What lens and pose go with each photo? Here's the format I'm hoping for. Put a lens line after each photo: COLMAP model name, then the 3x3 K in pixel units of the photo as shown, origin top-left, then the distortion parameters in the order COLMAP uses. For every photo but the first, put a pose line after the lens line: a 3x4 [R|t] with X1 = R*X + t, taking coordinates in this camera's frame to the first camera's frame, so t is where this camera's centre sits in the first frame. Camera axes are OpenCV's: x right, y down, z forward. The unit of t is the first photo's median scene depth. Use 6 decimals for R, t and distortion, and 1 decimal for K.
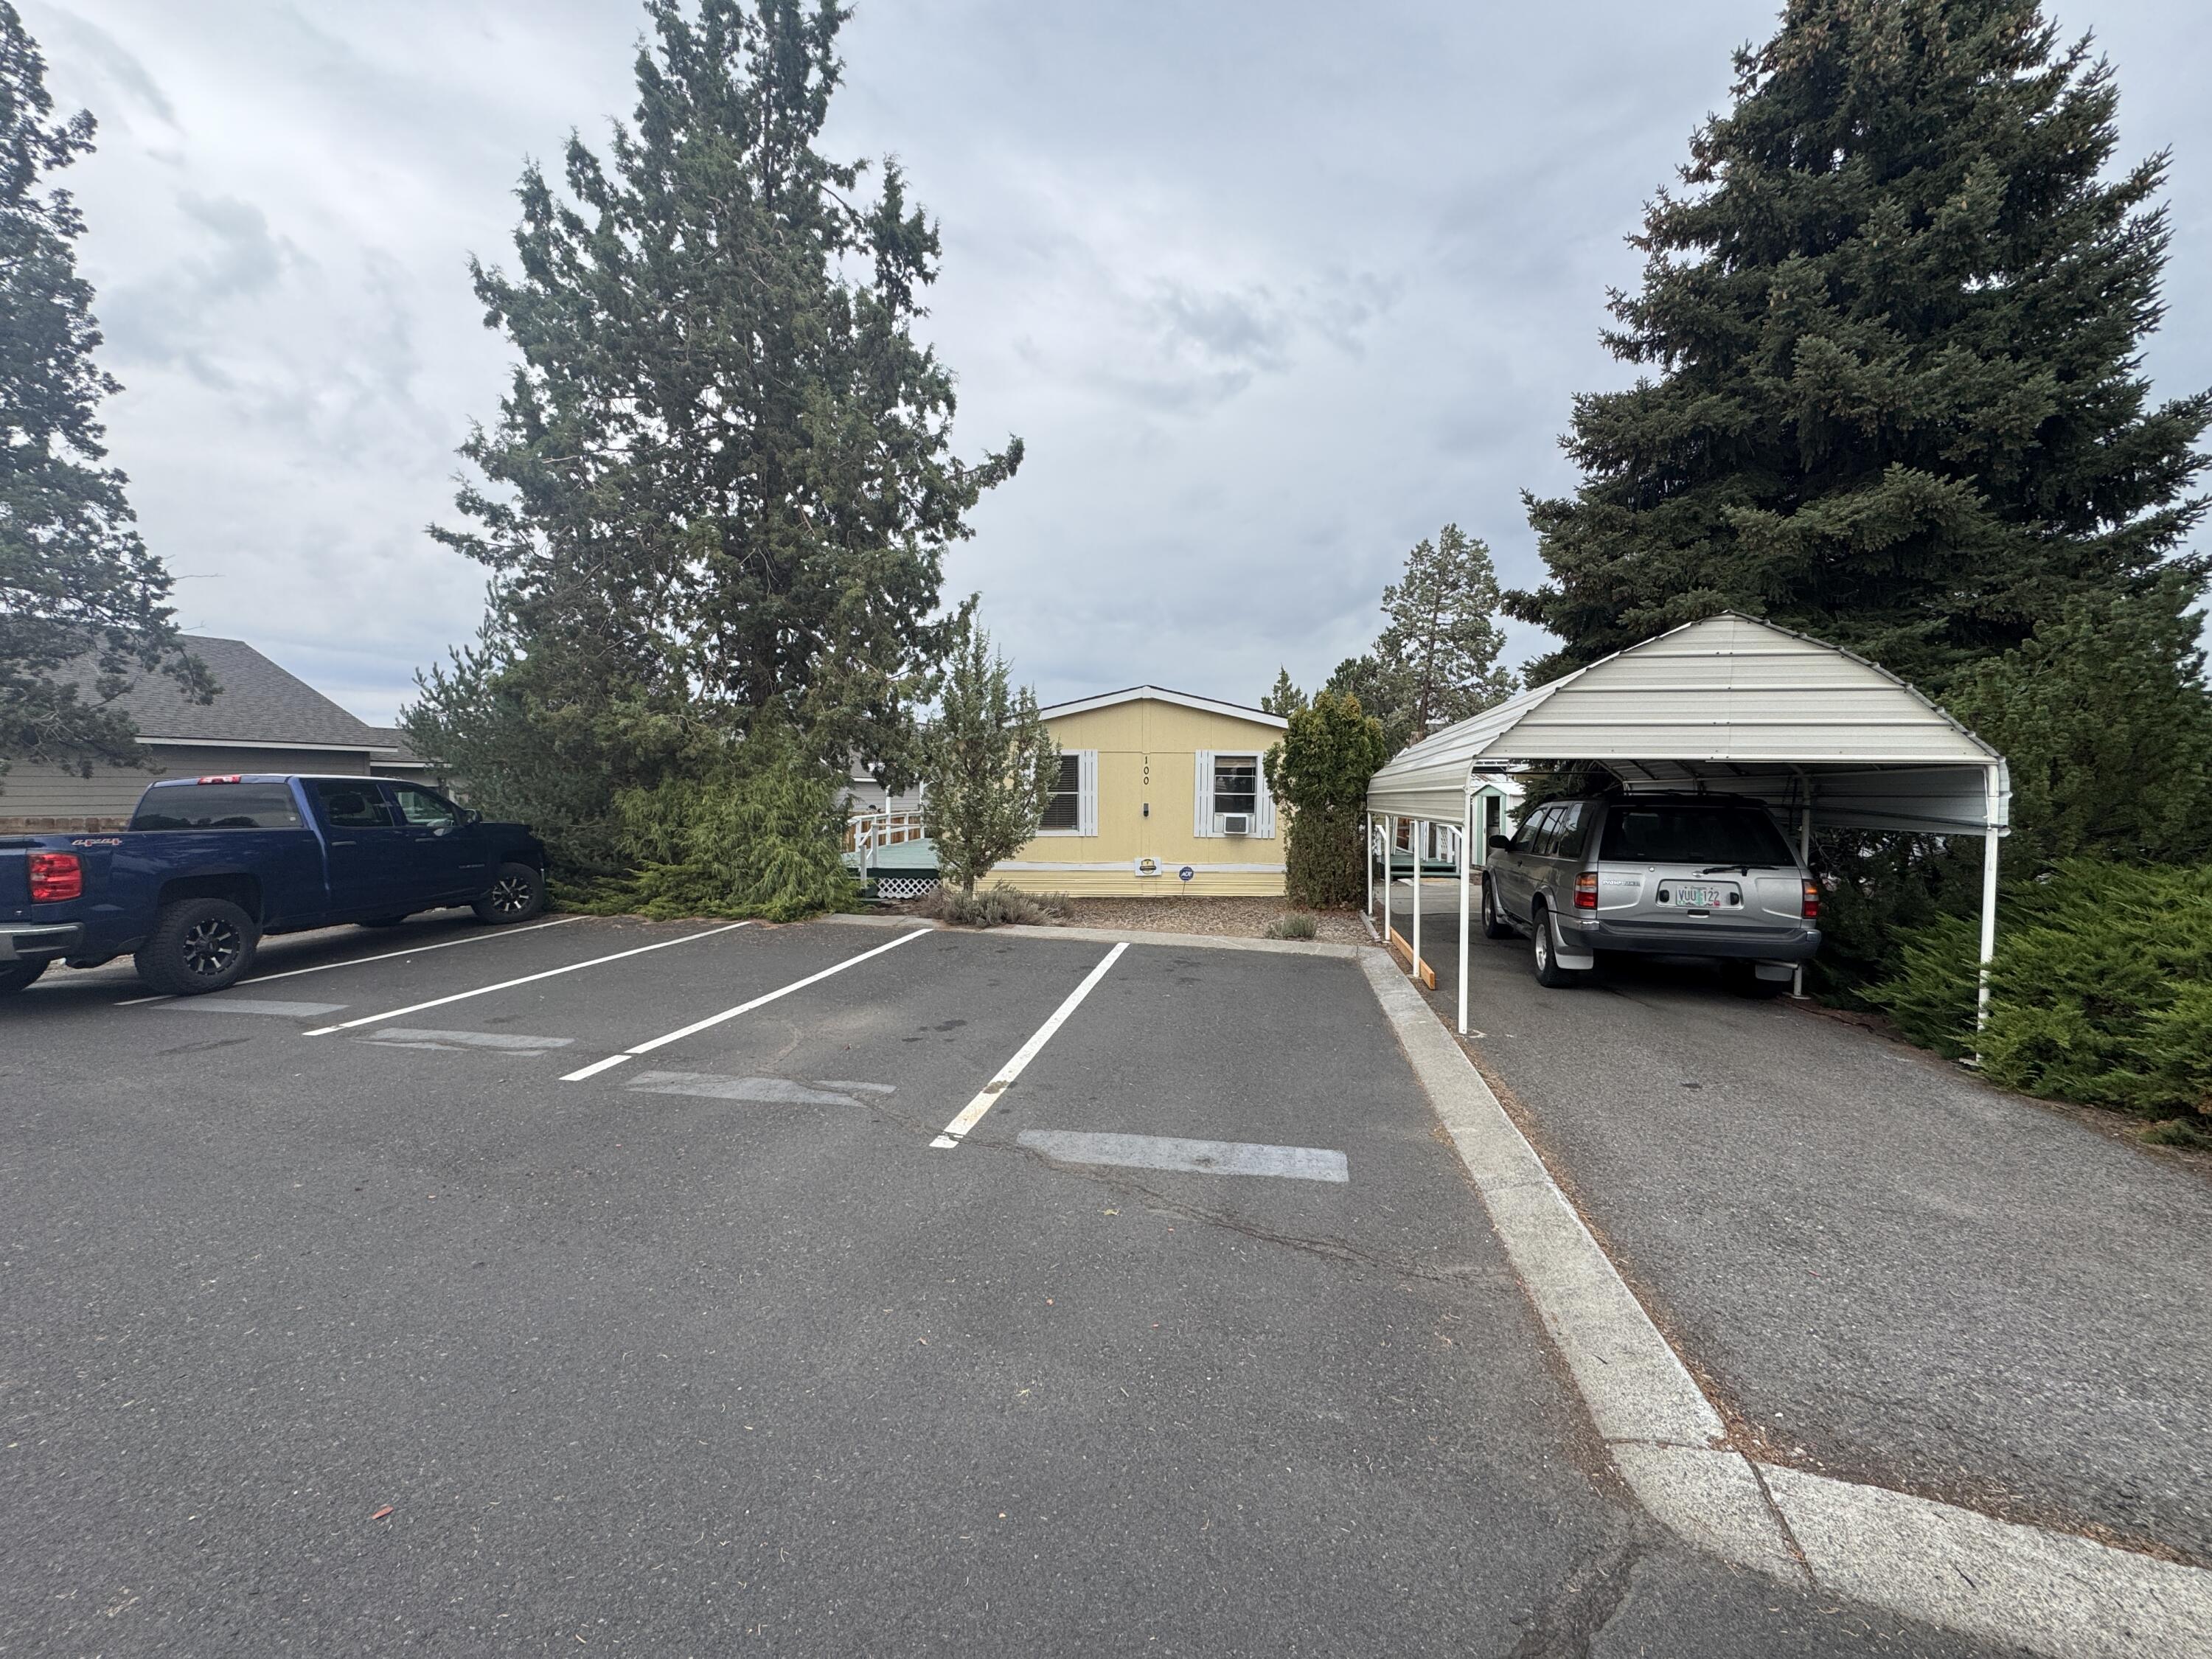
lens RADIAL K [[888.1, 0, 1112.5], [0, 888.1, 829.5], [0, 0, 1]] dist [-0.006007, -0.000142]
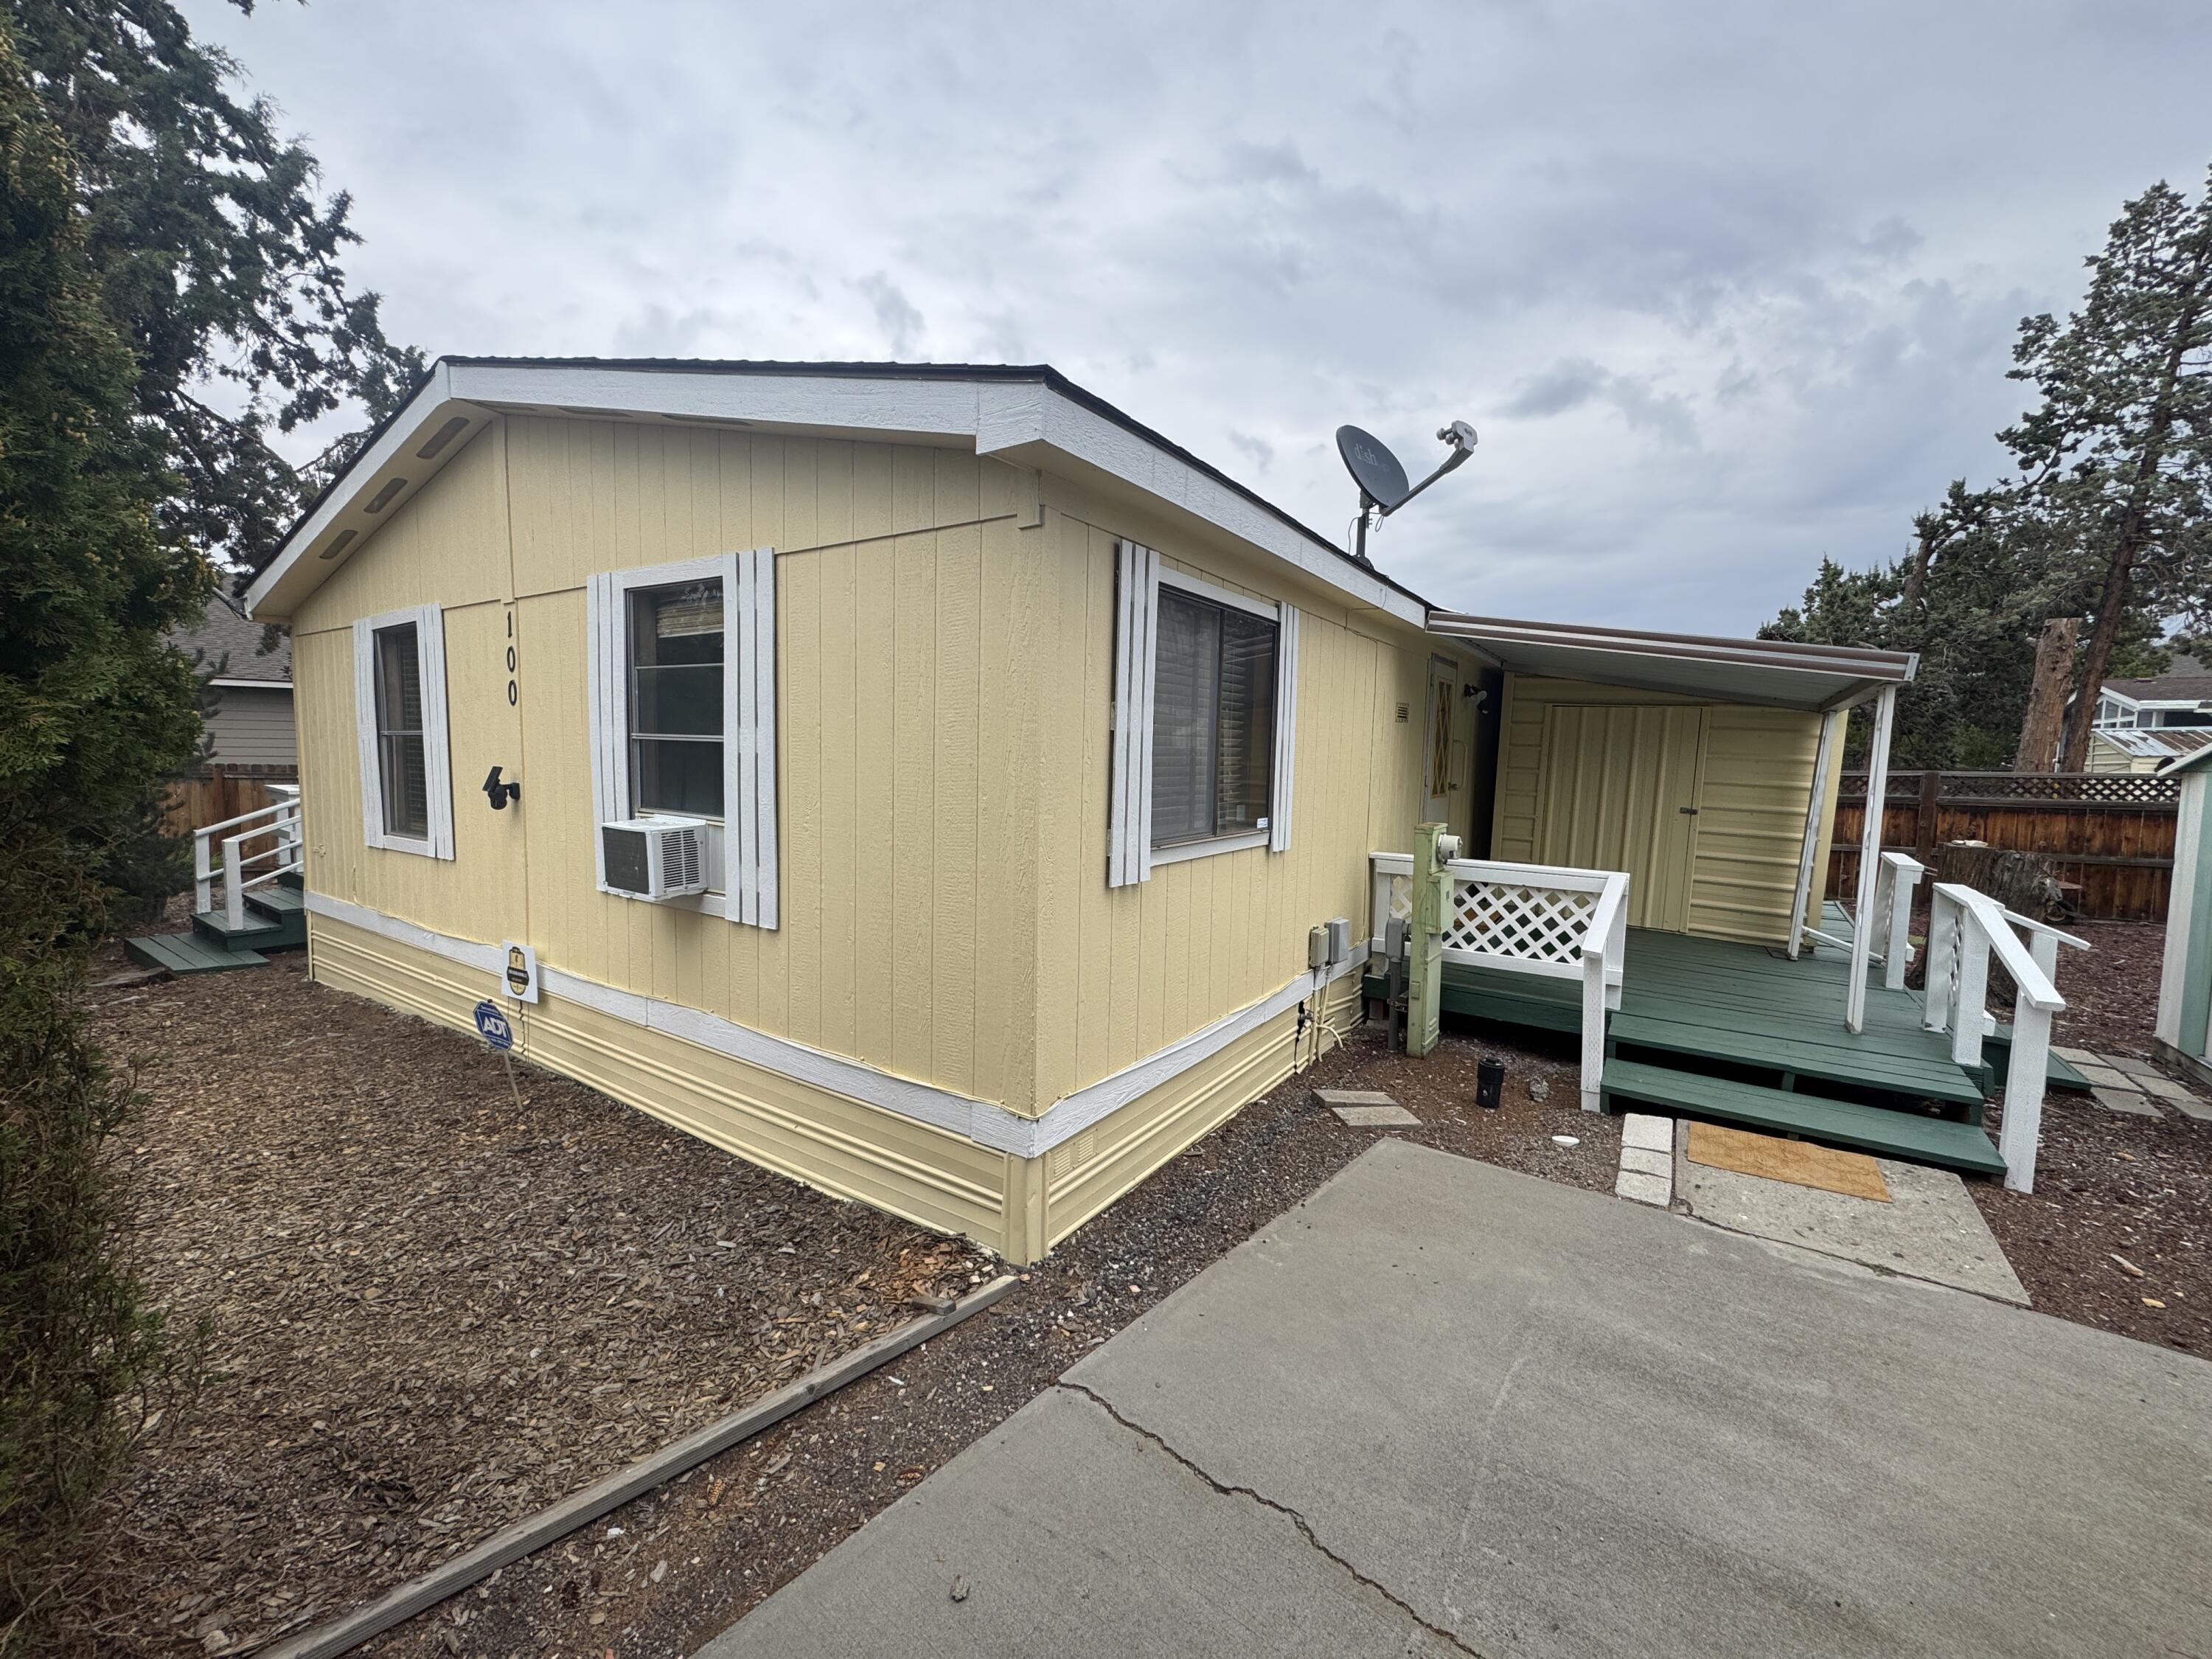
lens RADIAL K [[882.7, 0, 1099.8], [0, 882.7, 833.9], [0, 0, 1]] dist [-0.009434, 0.000109]
pose [[0.850589, 0.076429, -0.520247, 0.325014], [-0.047128, 0.996479, 0.069338, -0.031970], [0.523715, -0.034460, 0.851197, 0.741091]]
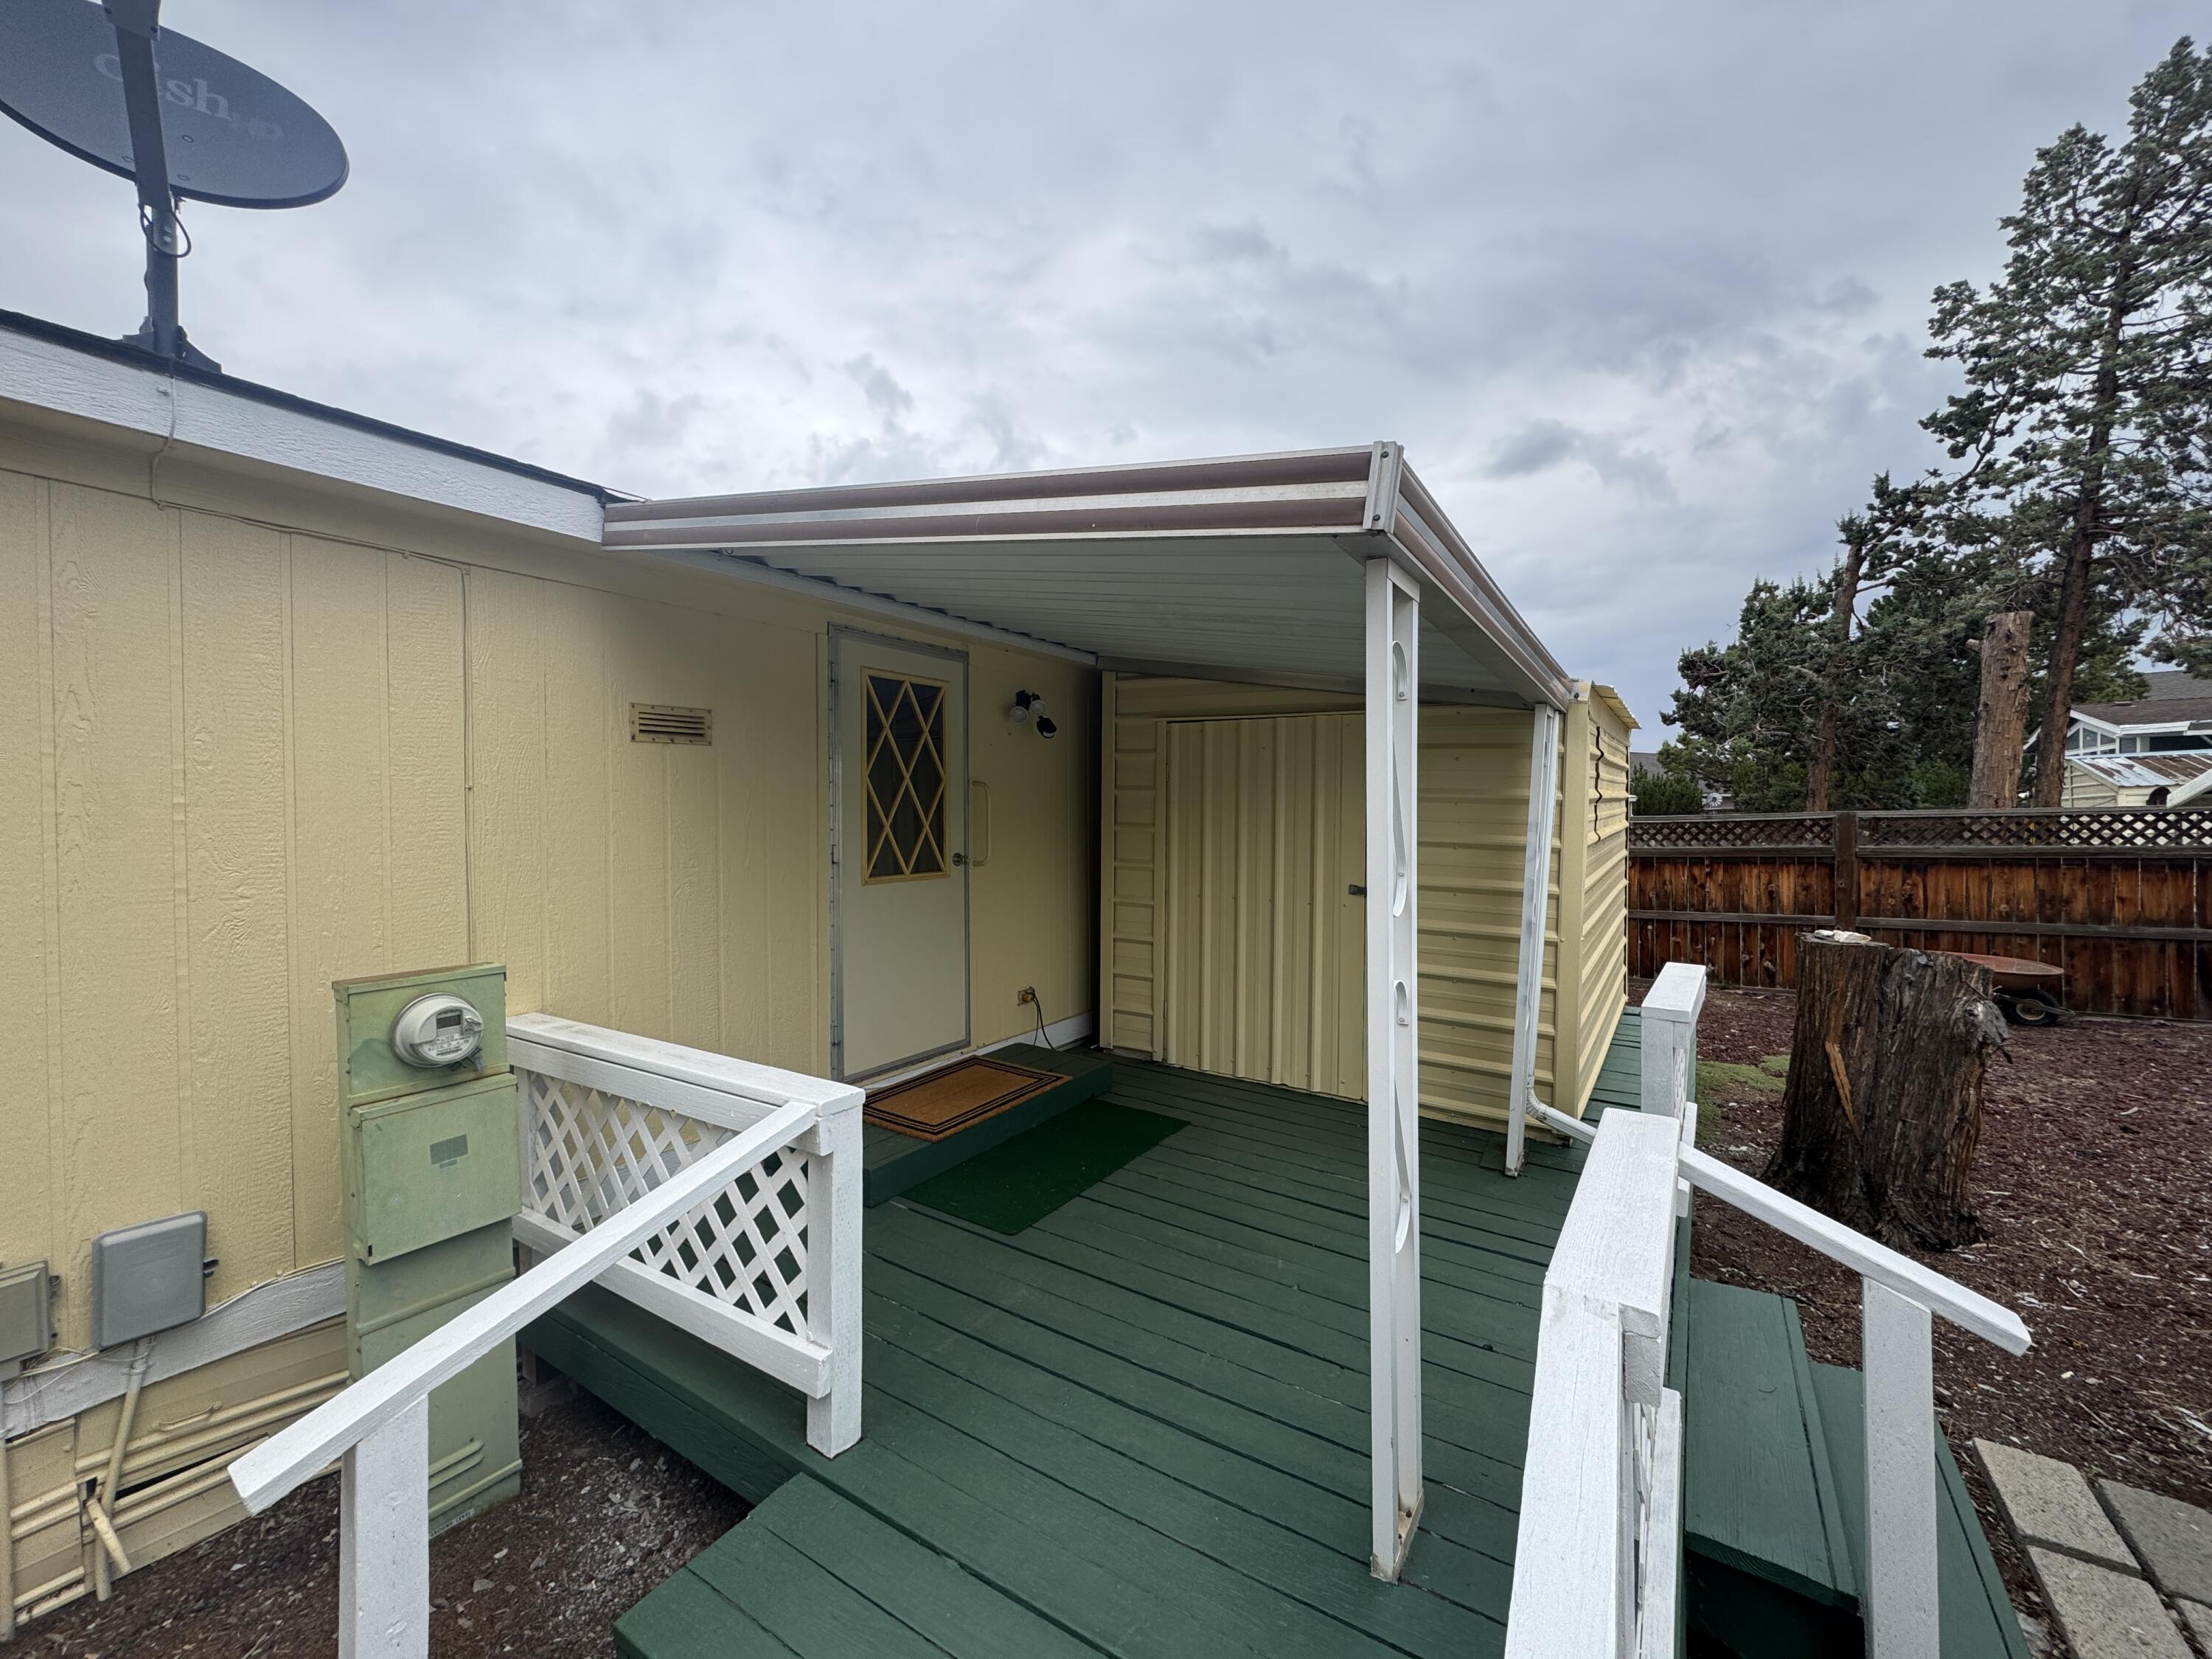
lens RADIAL K [[888.1, 0, 1112.5], [0, 888.1, 829.5], [0, 0, 1]] dist [-0.006007, -0.000142]
pose [[0.859122, 0.013118, -0.511603, 0.409539], [-0.020080, 0.999766, -0.008085, -0.040501], [0.511377, 0.017219, 0.859184, 0.994648]]
